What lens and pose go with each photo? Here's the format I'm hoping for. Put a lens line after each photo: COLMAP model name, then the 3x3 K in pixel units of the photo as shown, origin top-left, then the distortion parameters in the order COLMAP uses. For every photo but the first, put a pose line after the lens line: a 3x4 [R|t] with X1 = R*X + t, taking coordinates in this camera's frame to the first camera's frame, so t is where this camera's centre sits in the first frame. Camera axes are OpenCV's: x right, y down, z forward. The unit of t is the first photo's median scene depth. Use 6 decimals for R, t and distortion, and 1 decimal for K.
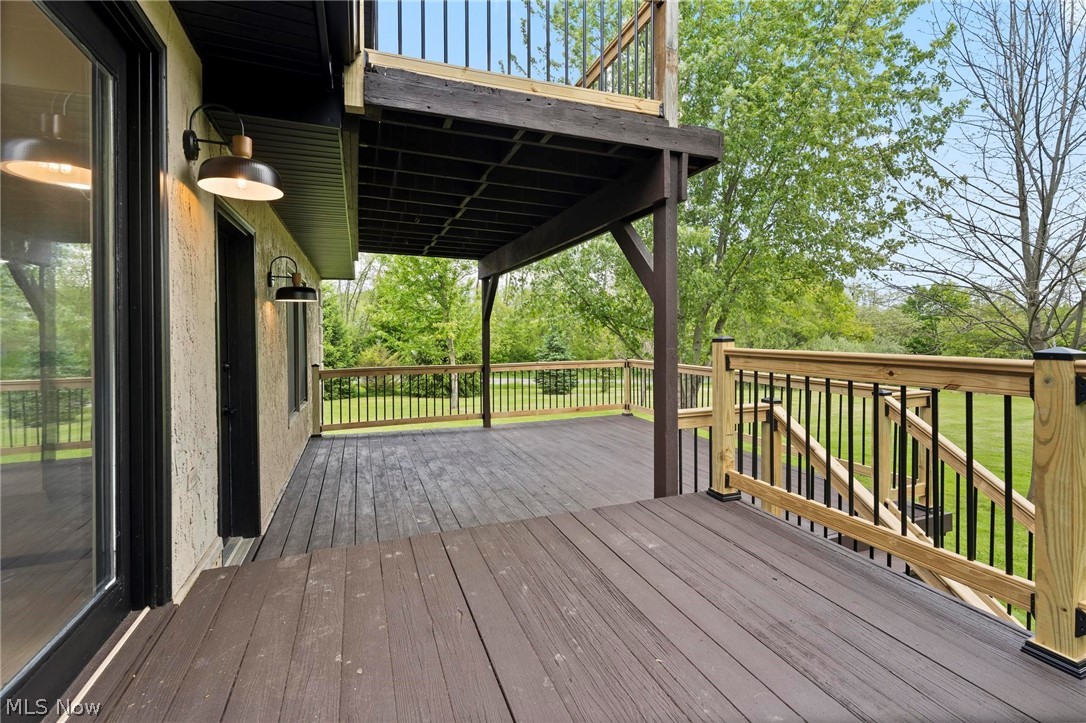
lens RADIAL K [[488.8, 0, 539.1], [0, 488.8, 335.2], [0, 0, 1]] dist [0.004627, 0.000495]
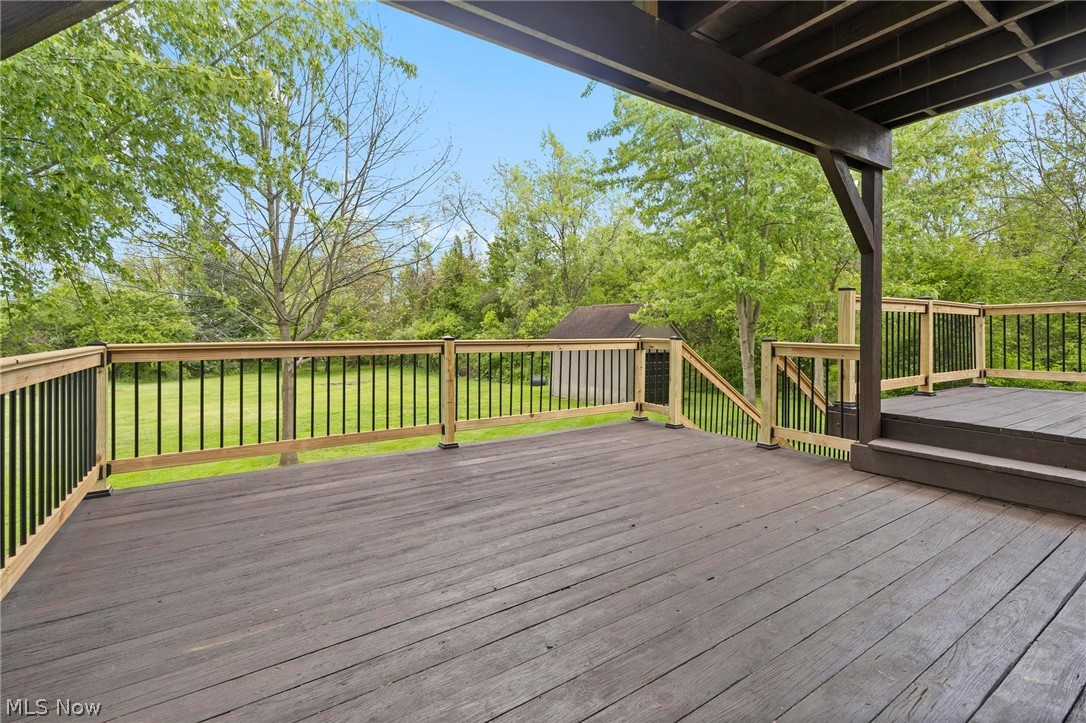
lens RADIAL K [[488.8, 0, 549.0], [0, 488.8, 332.9], [0, 0, 1]] dist [0.004627, 0.000495]
pose [[-0.232527, 0.000725, 0.972590, -0.548741], [0.008553, 0.999963, 0.001300, 0.086414], [-0.972552, 0.008621, -0.232524, 1.549445]]
